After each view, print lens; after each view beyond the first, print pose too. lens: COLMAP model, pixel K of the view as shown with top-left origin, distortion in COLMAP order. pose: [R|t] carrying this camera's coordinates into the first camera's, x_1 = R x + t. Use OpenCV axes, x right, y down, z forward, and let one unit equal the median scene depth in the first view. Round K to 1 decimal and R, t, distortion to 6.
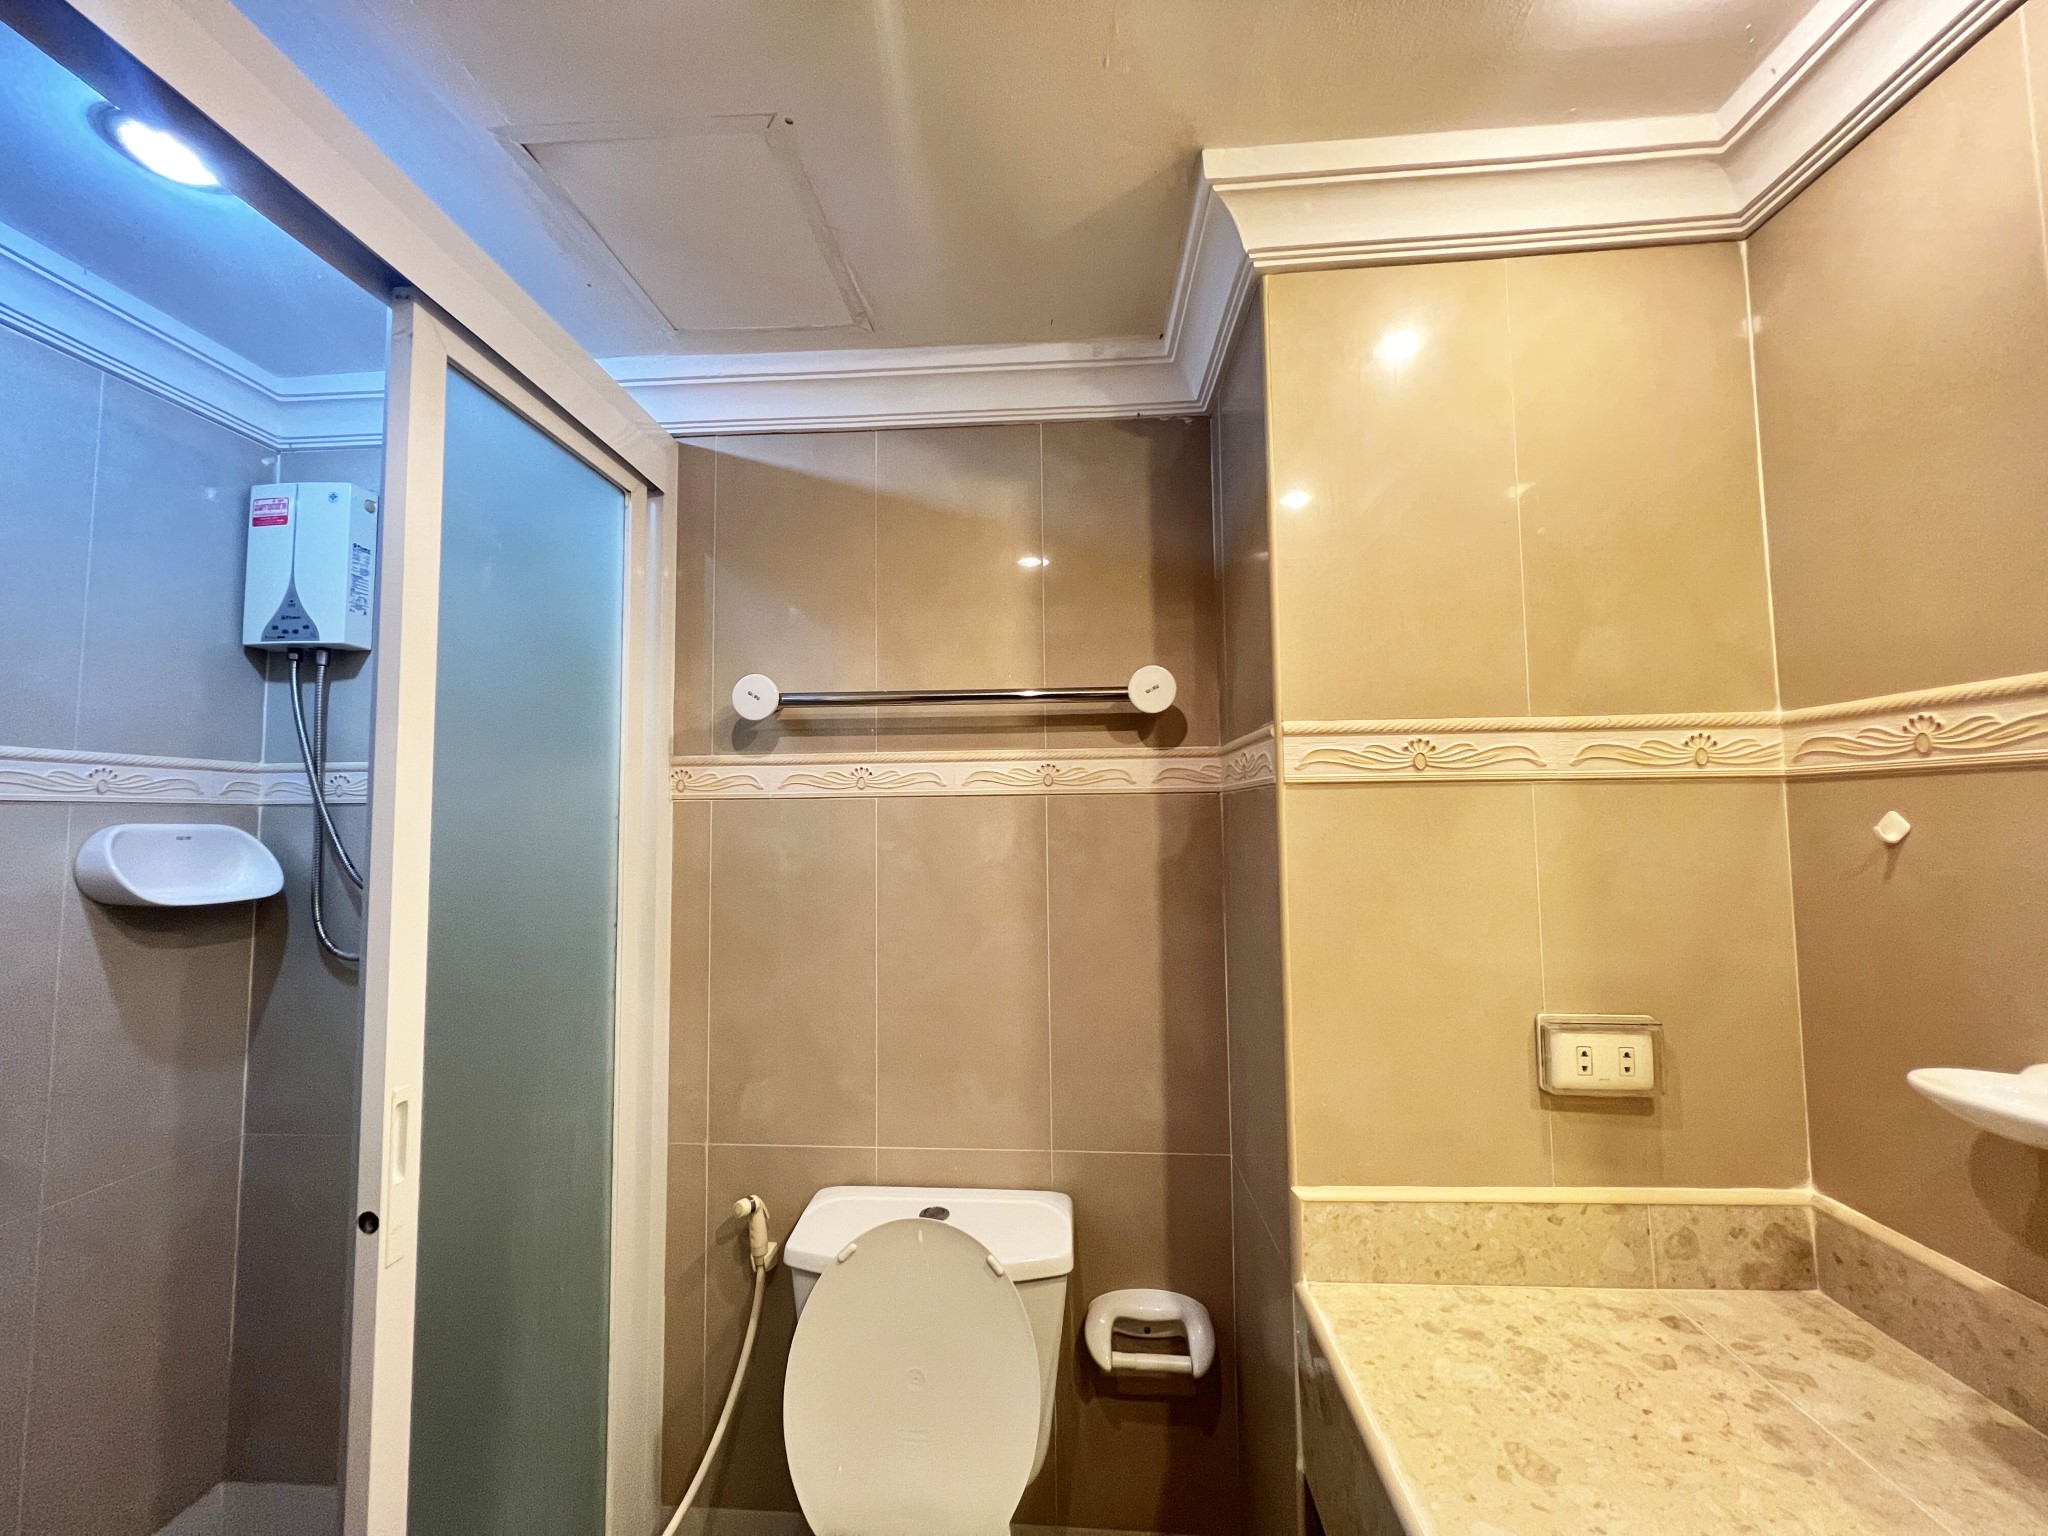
lens RADIAL K [[816.9, 0, 1022.9], [0, 816.9, 764.9], [0, 0, 1]] dist [0.000192, -0.000262]
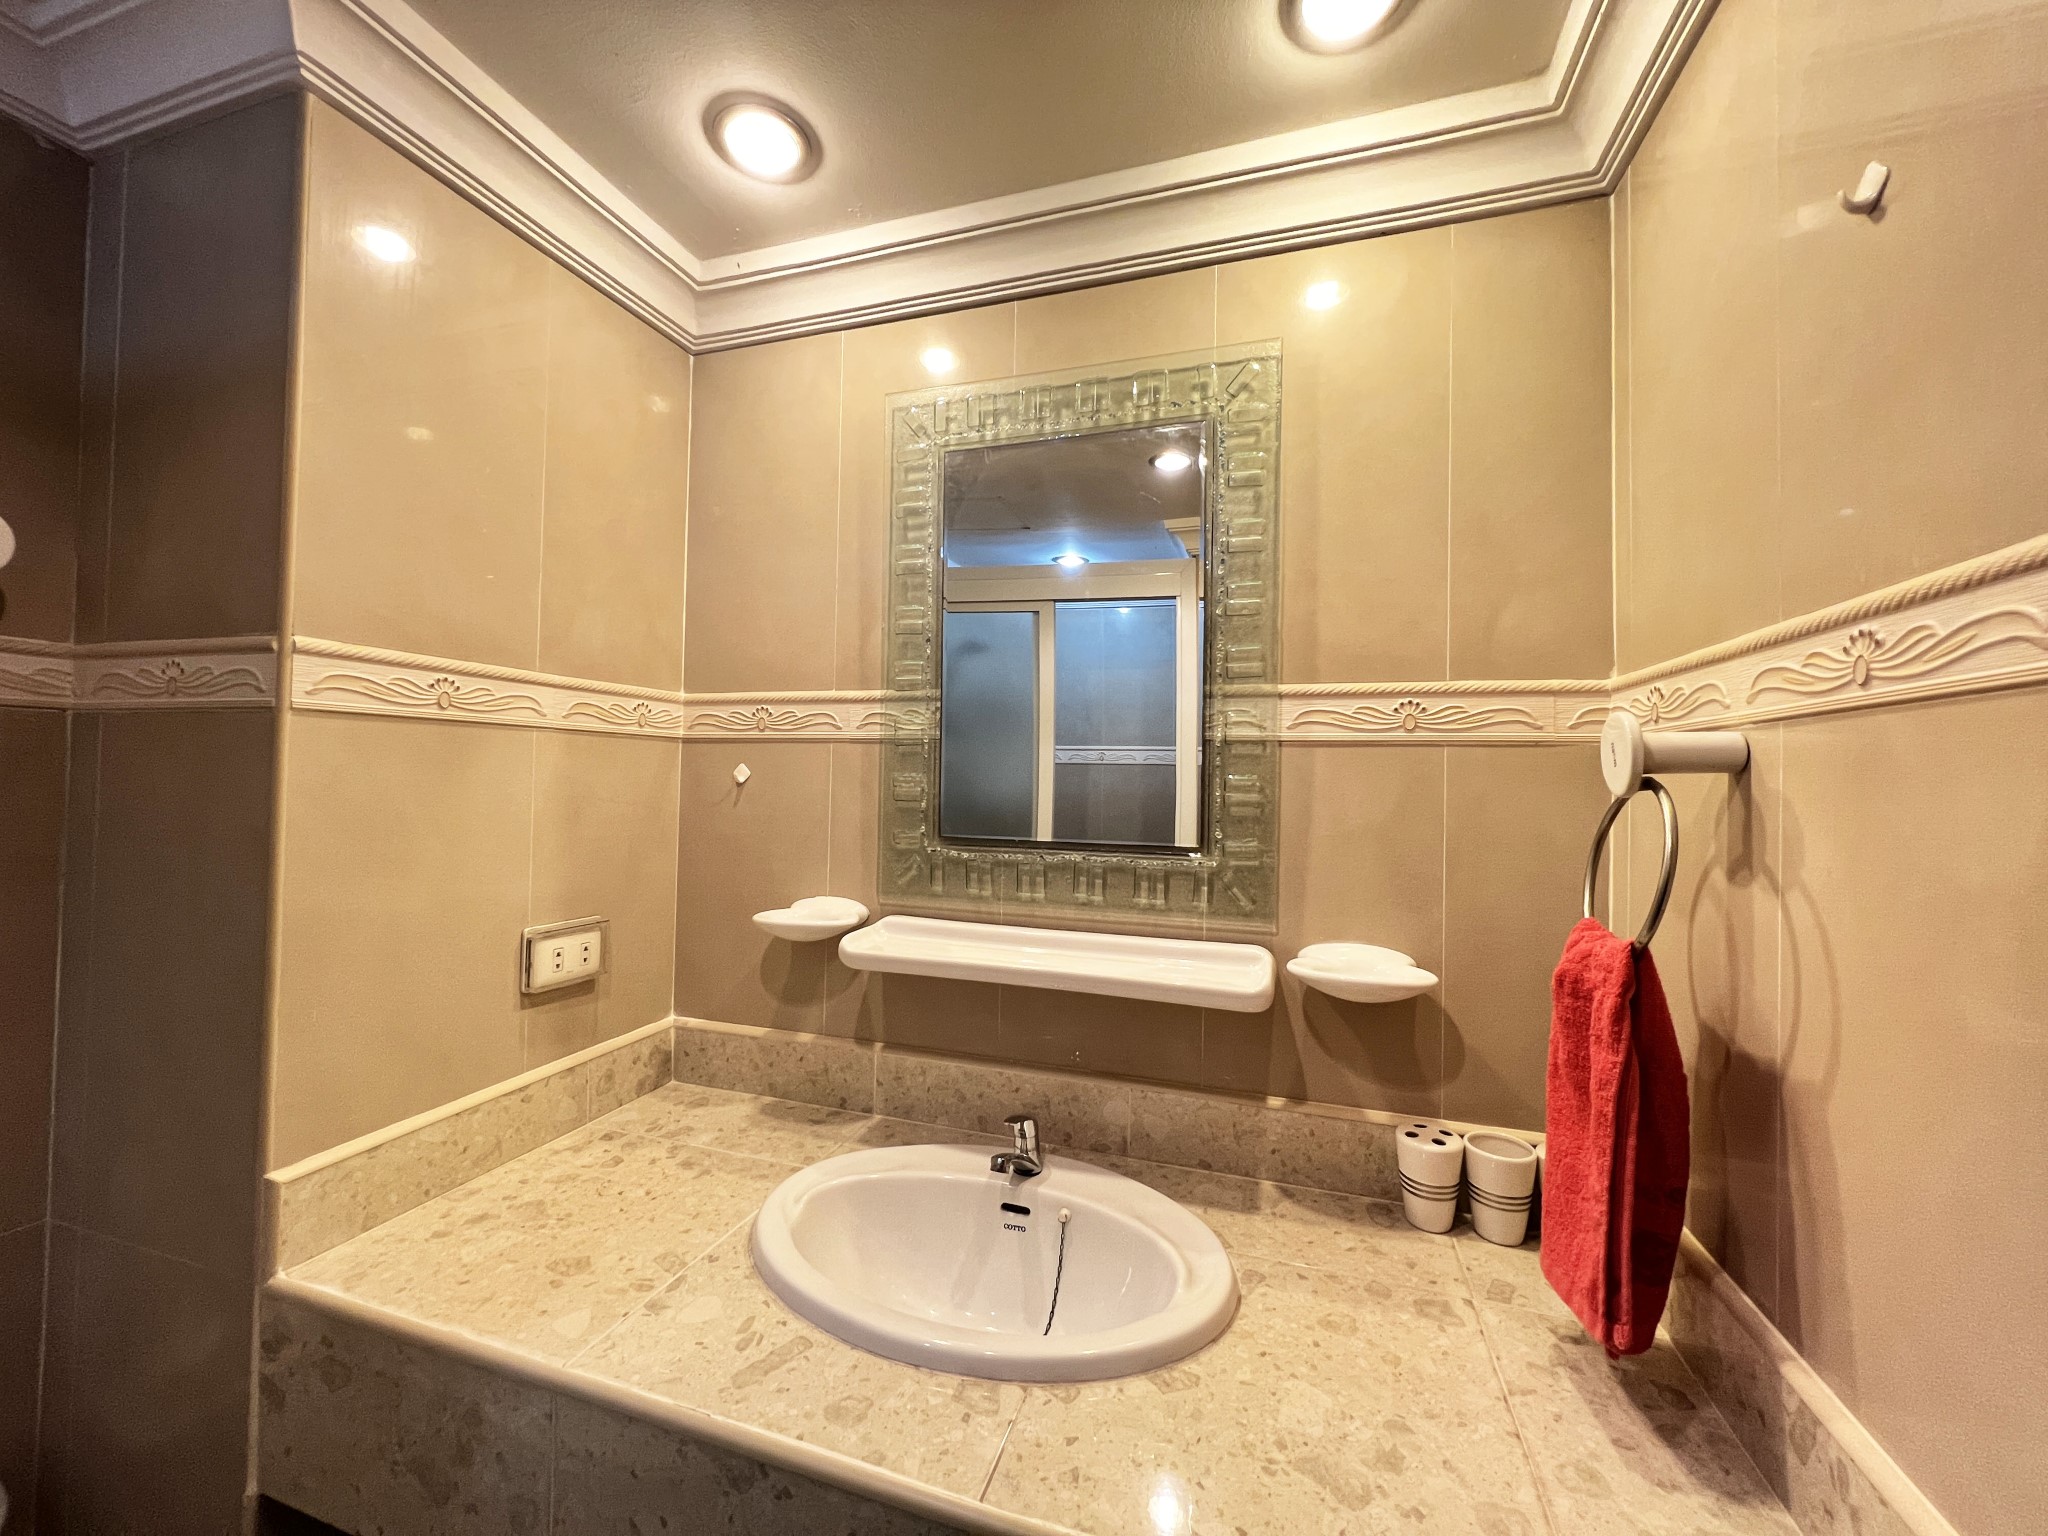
lens RADIAL K [[821.1, 0, 1014.6], [0, 821.1, 765.2], [0, 0, 1]] dist [-0.000034, 0.000600]
pose [[0.253300, 0.033388, 0.966811, -0.319384], [-0.084853, 0.996319, -0.012176, 0.028688], [-0.963659, -0.078953, 0.255201, 0.051812]]
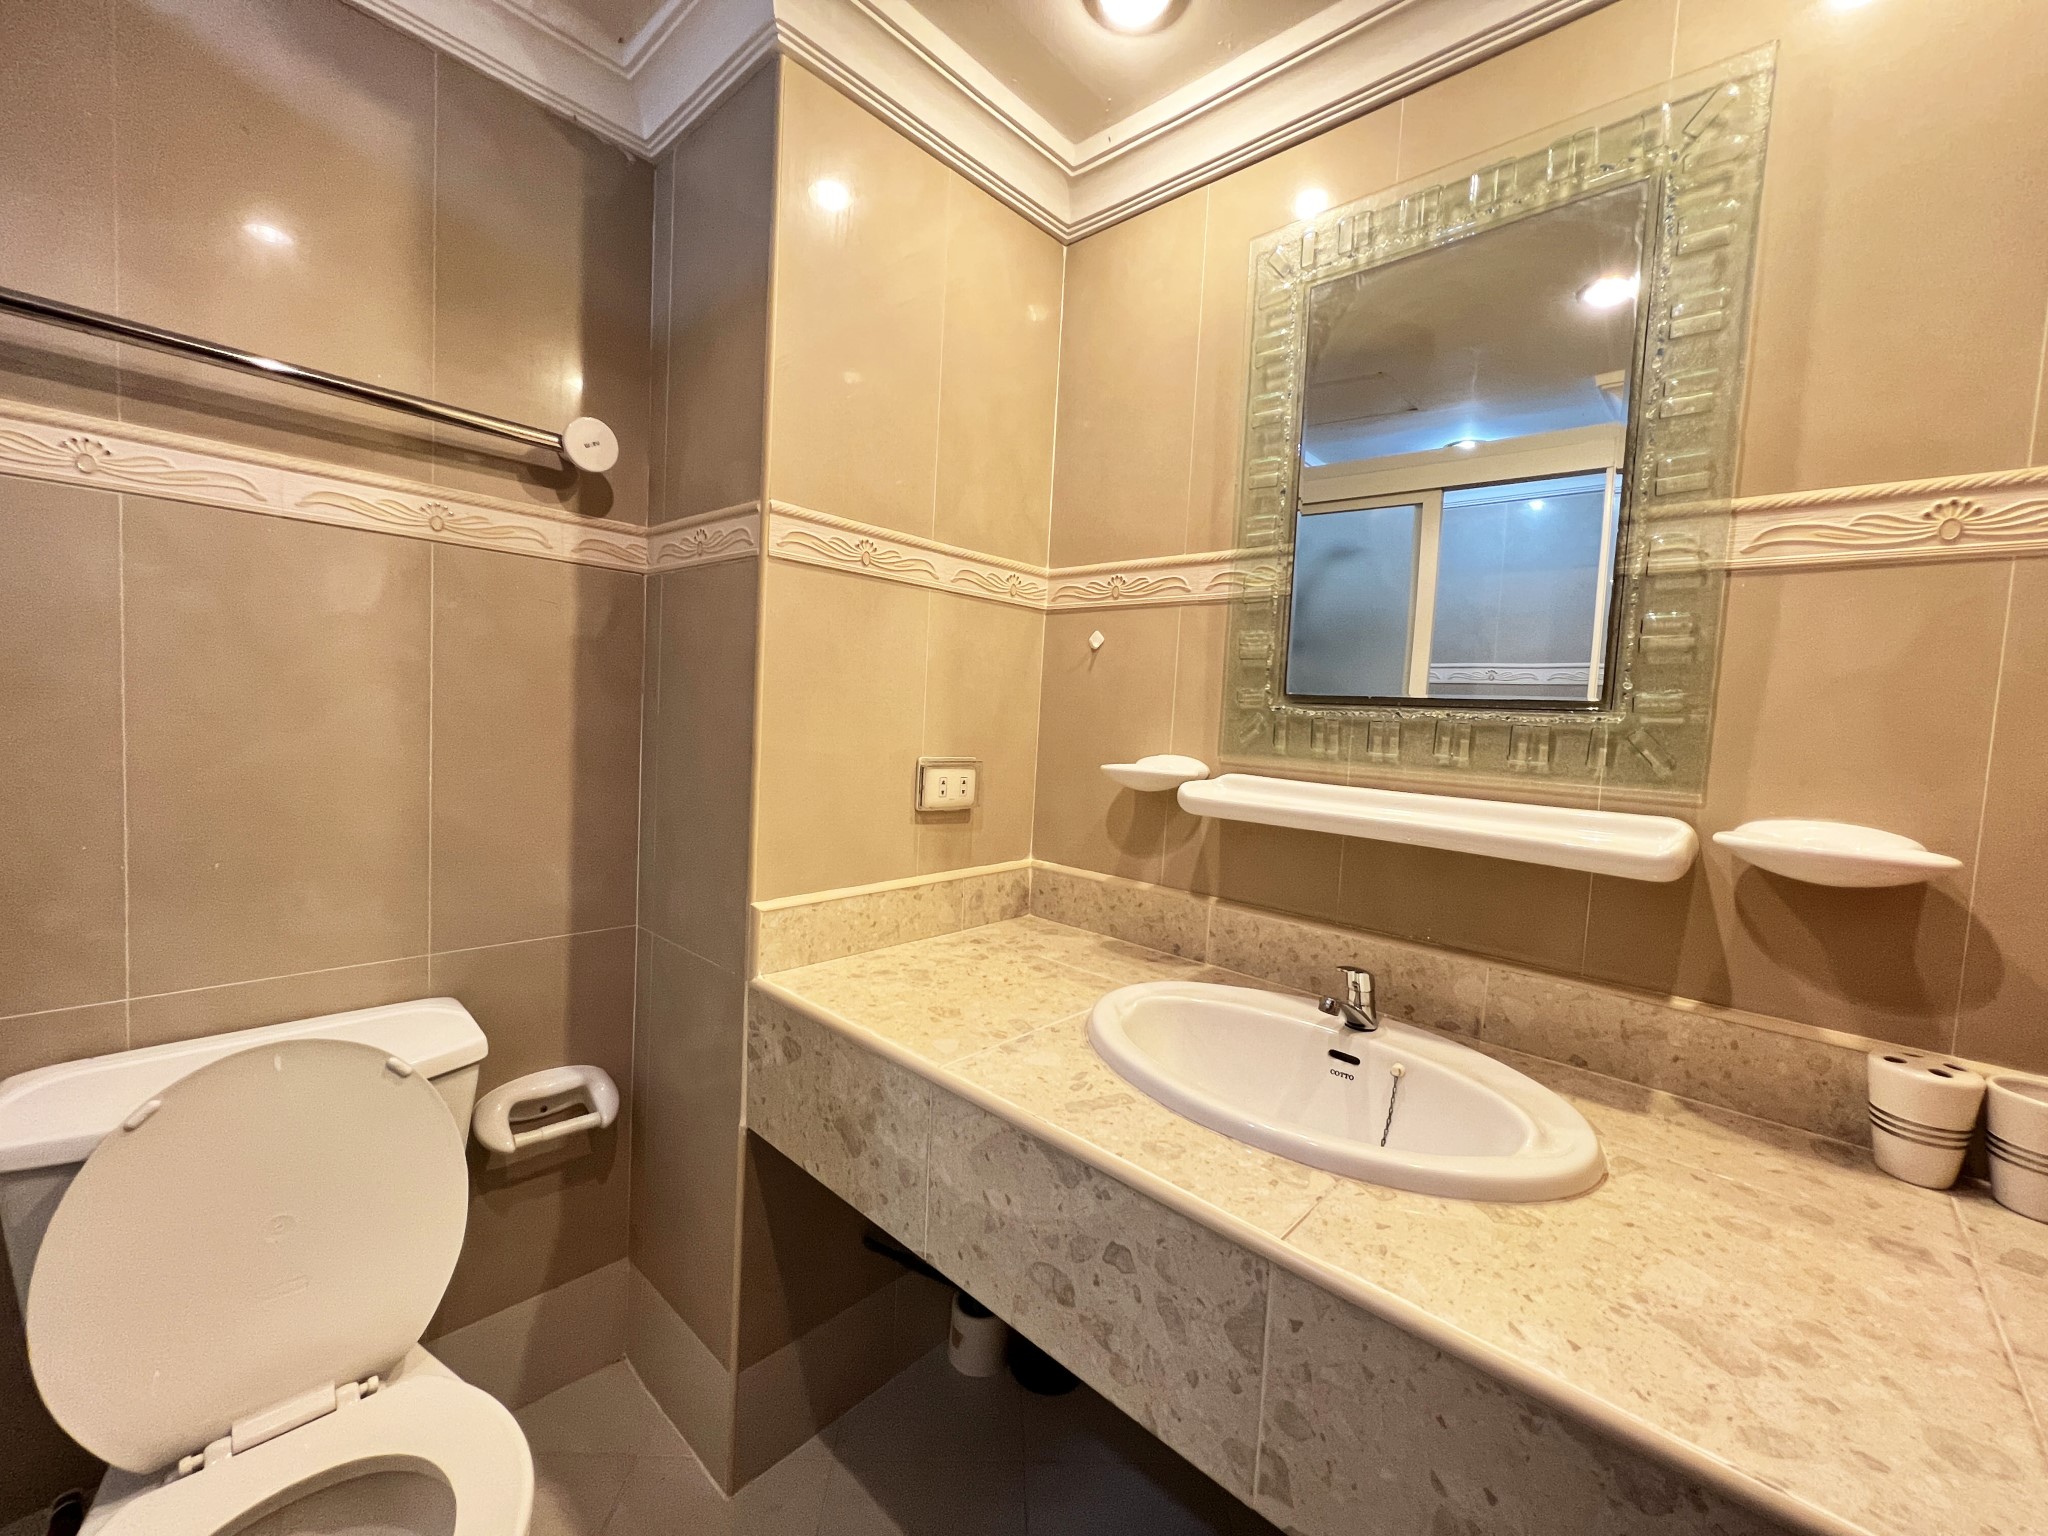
lens RADIAL K [[821.1, 0, 1016.9], [0, 821.1, 763.9], [0, 0, 1]] dist [-0.000034, 0.000600]
pose [[0.628384, -0.003105, 0.777897, -0.344306], [-0.109668, 0.989651, 0.092540, 0.165112], [-0.770134, -0.143461, 0.621540, 0.002434]]
